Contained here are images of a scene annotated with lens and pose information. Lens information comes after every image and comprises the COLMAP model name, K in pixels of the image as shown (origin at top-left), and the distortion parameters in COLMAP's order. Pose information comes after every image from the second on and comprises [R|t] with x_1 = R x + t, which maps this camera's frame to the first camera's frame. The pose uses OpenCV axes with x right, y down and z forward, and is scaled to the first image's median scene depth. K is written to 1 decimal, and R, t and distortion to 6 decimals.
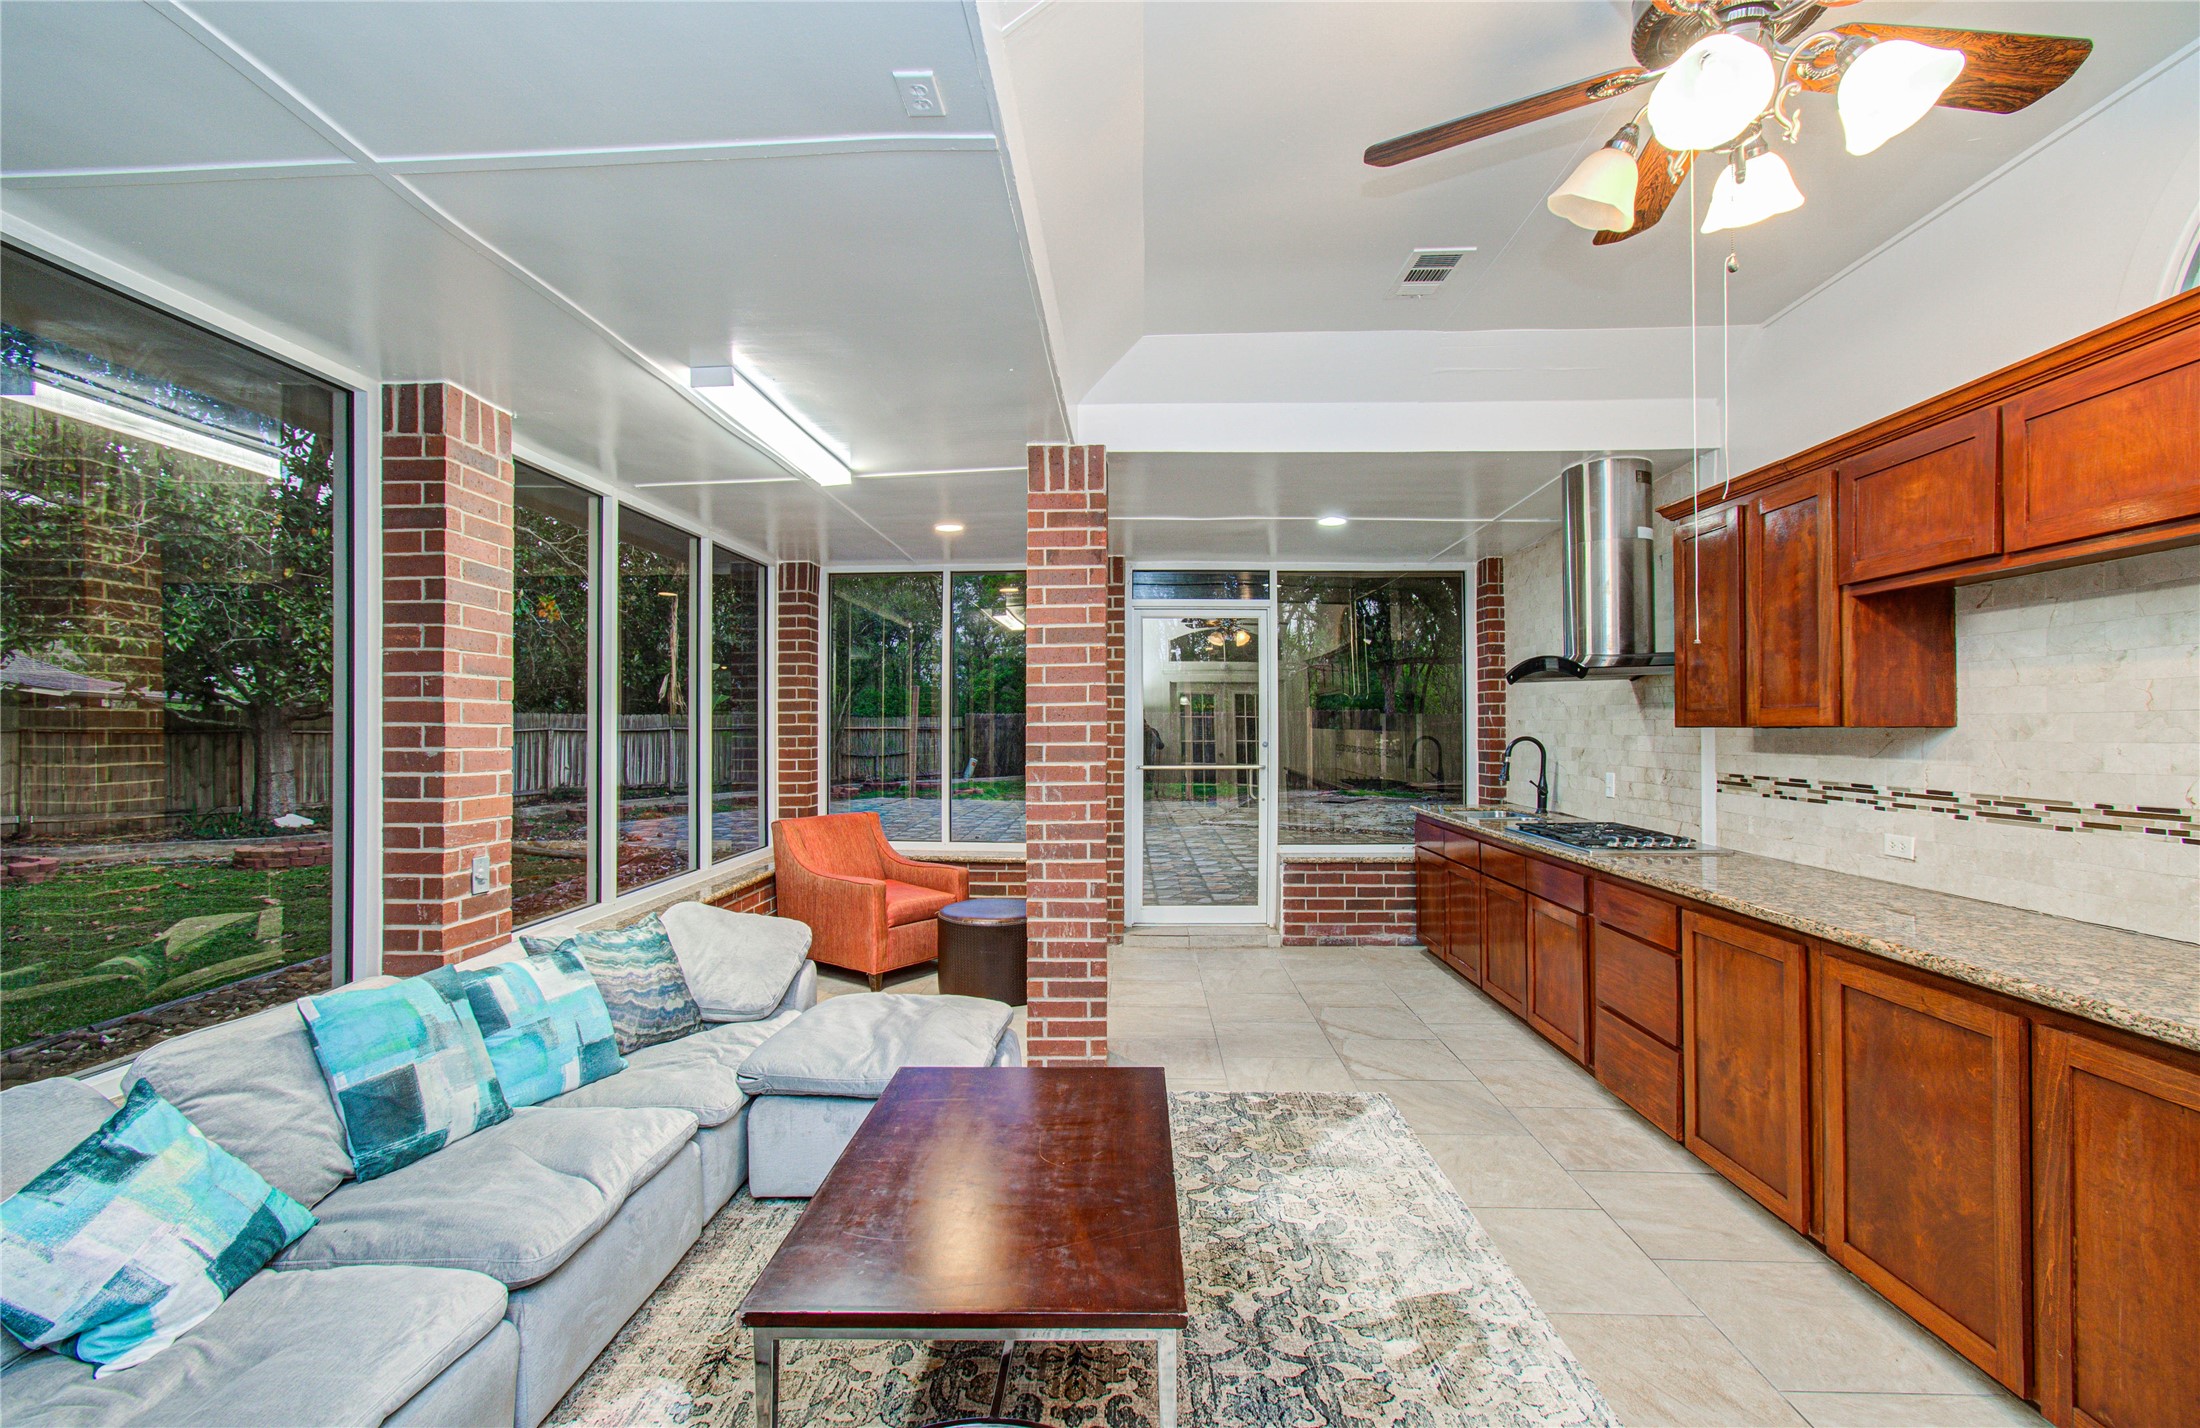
lens RADIAL K [[964.9, 0, 1101.1], [0, 964.9, 721.8], [0, 0, 1]] dist [-0.010094, 0.006877]
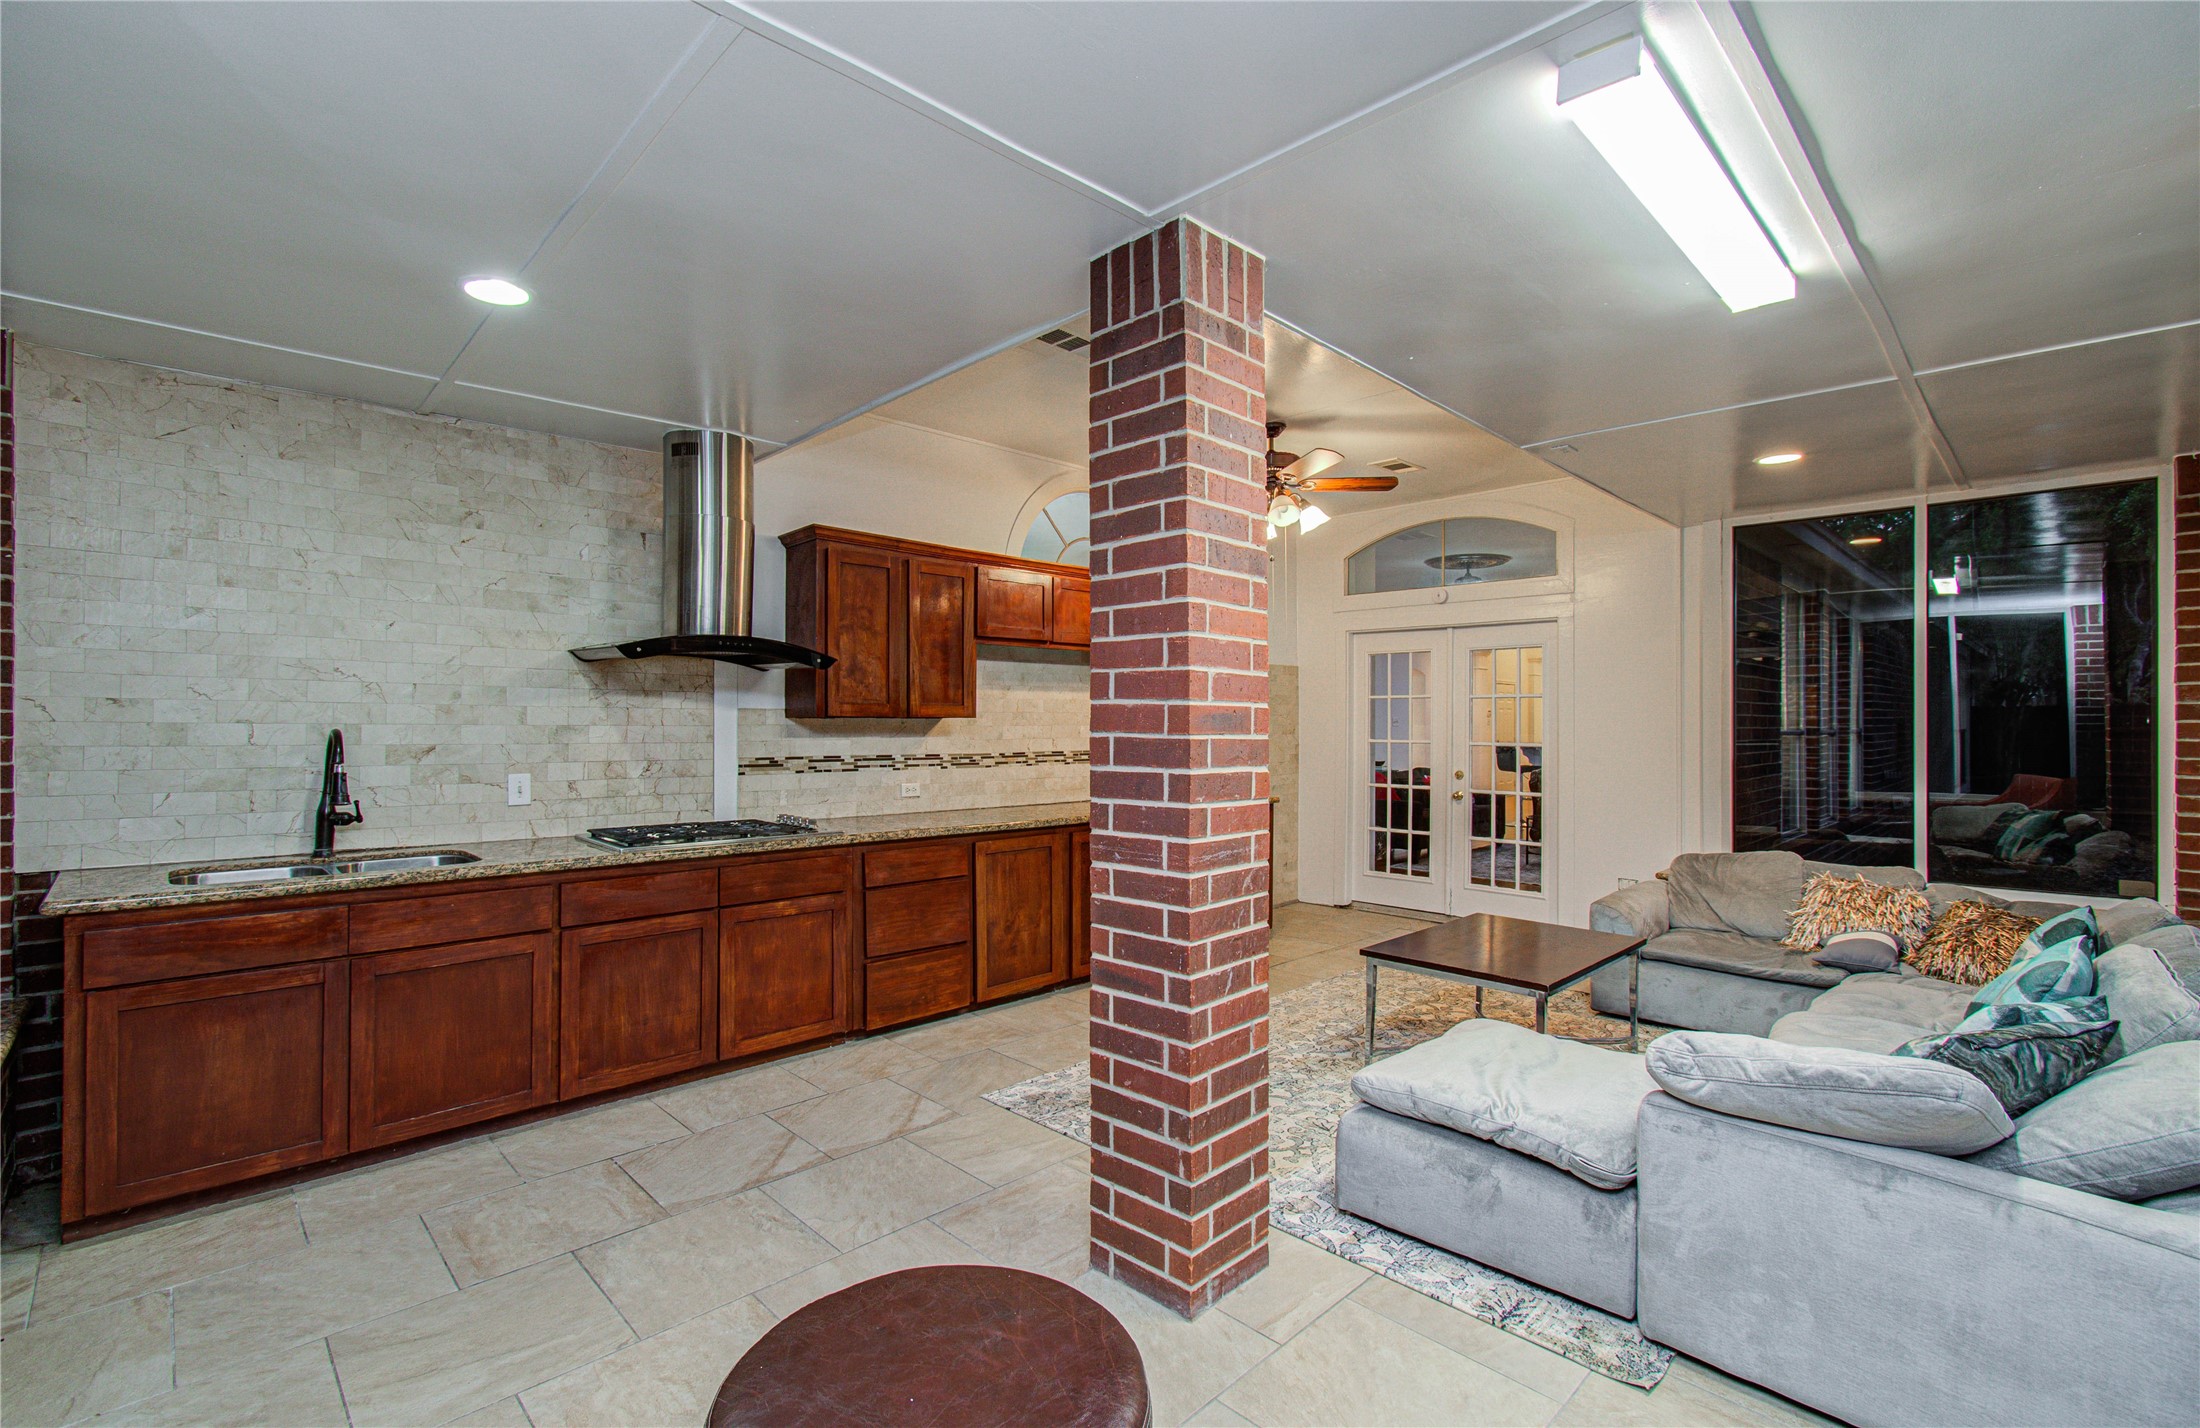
lens RADIAL K [[964.9, 0, 1118.6], [0, 964.9, 727.2], [0, 0, 1]] dist [-0.010094, 0.006877]
pose [[-0.736900, 0.001831, 0.675999, -0.508866], [-0.003799, 0.999969, -0.006849, 0.028400], [-0.675991, -0.007615, -0.736870, 1.811785]]
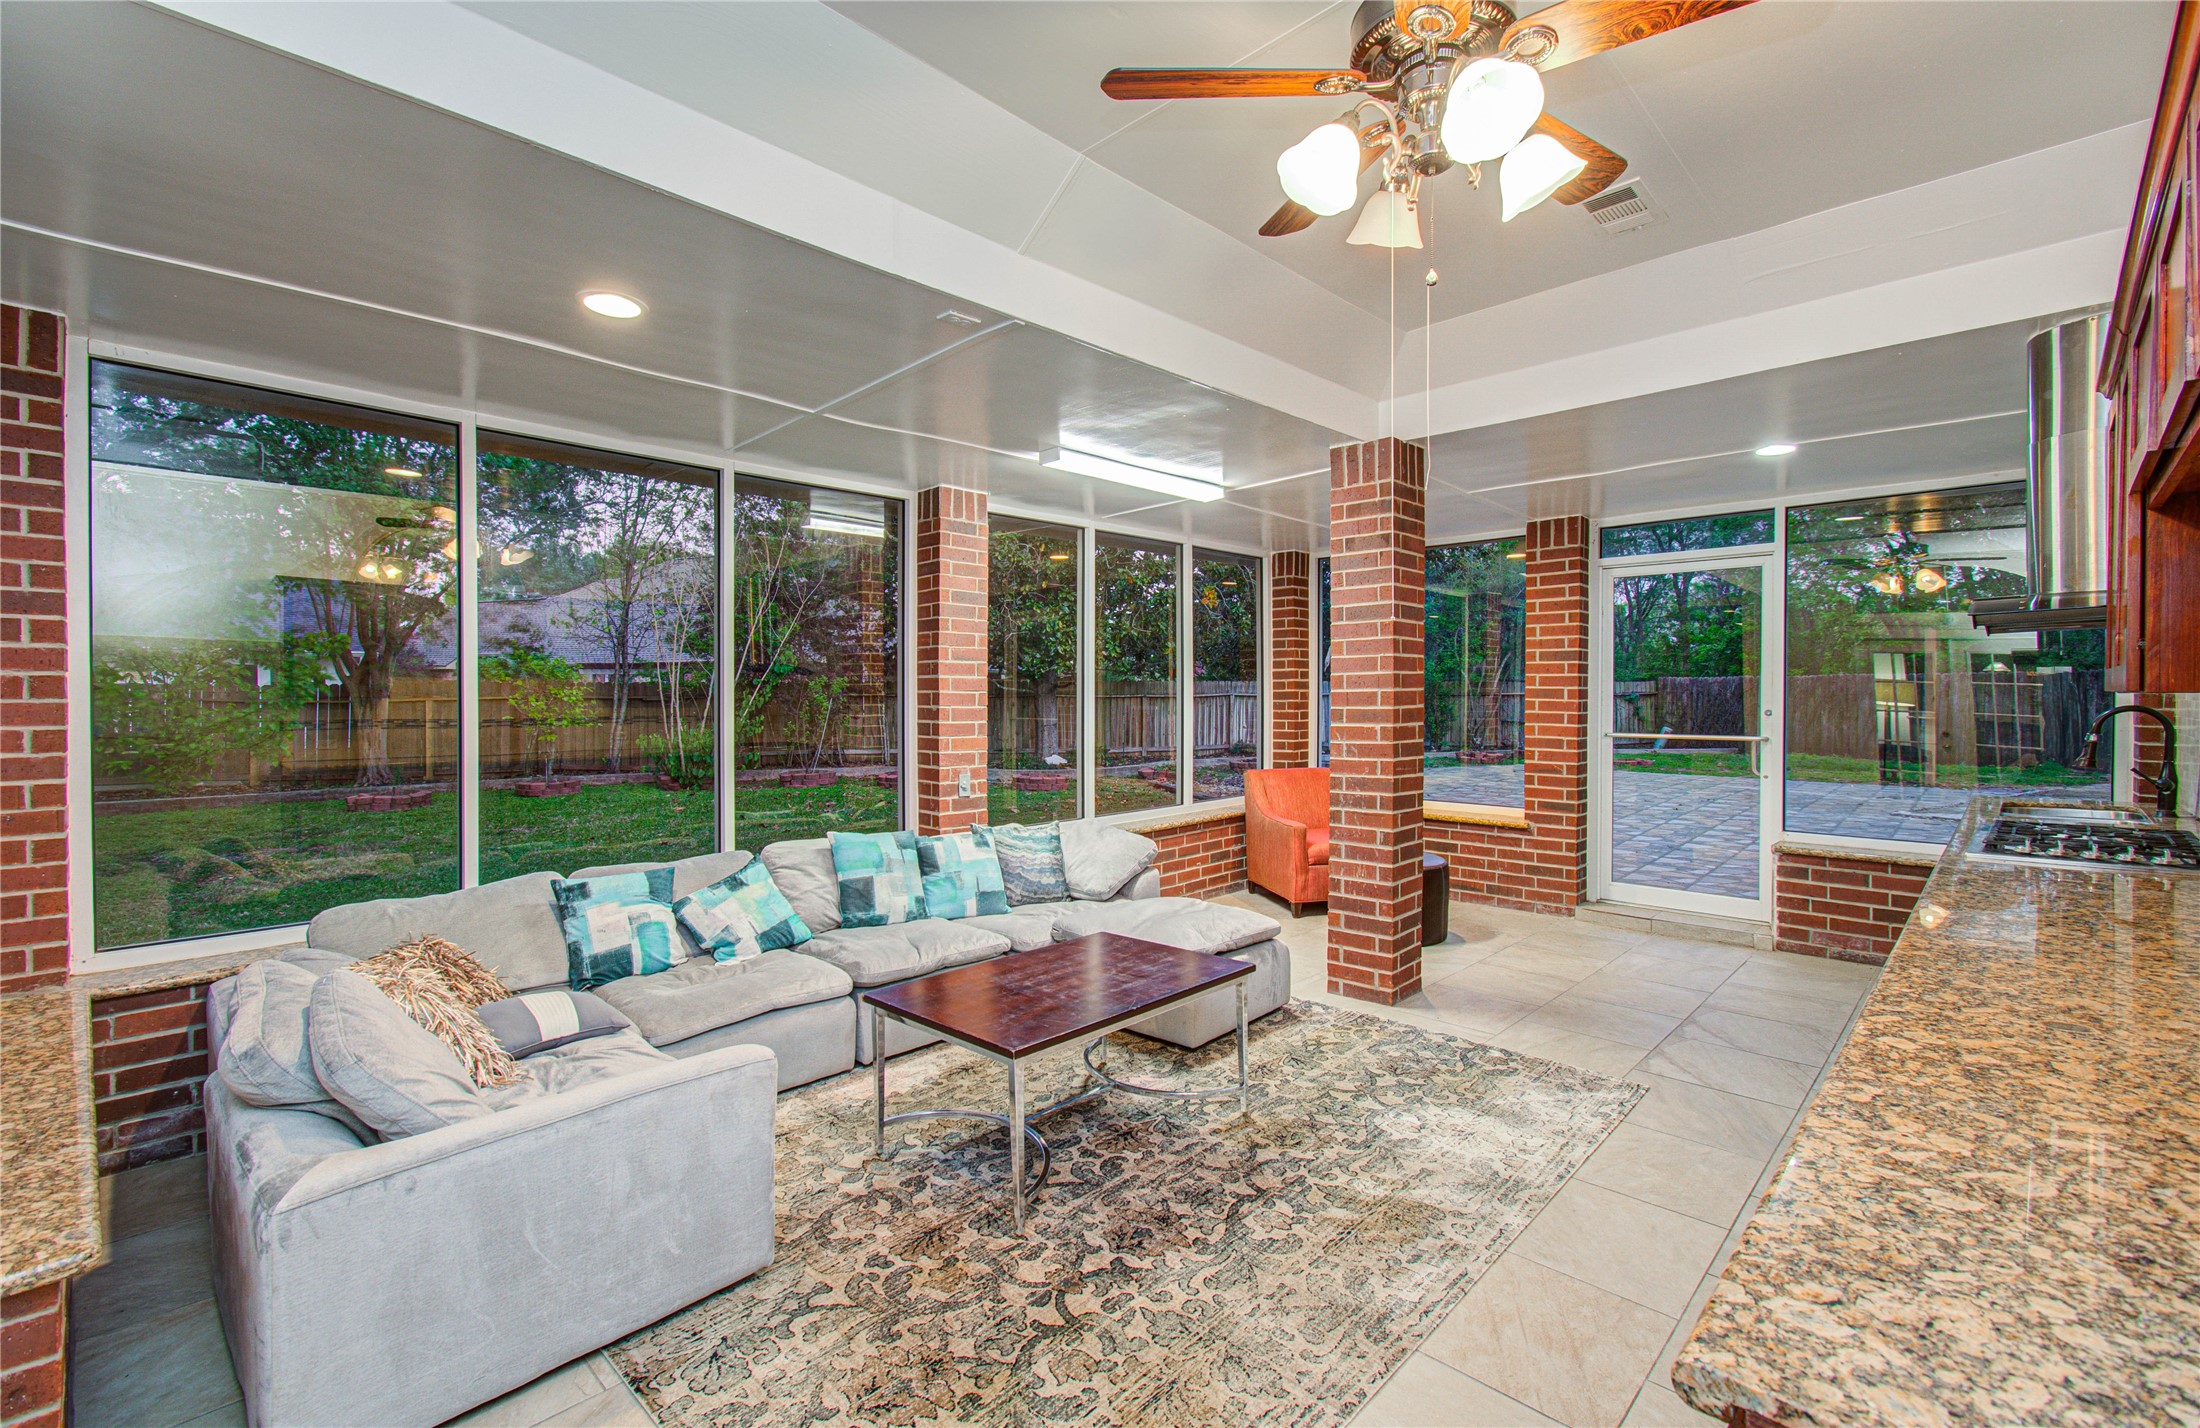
lens RADIAL K [[964.9, 0, 1072.6], [0, 964.9, 682.4], [0, 0, 1]] dist [-0.010094, 0.006877]
pose [[0.726763, -0.010612, -0.686806, 0.596758], [0.007591, 0.999944, -0.007418, -0.000384], [0.686846, 0.000178, 0.726803, -0.062480]]
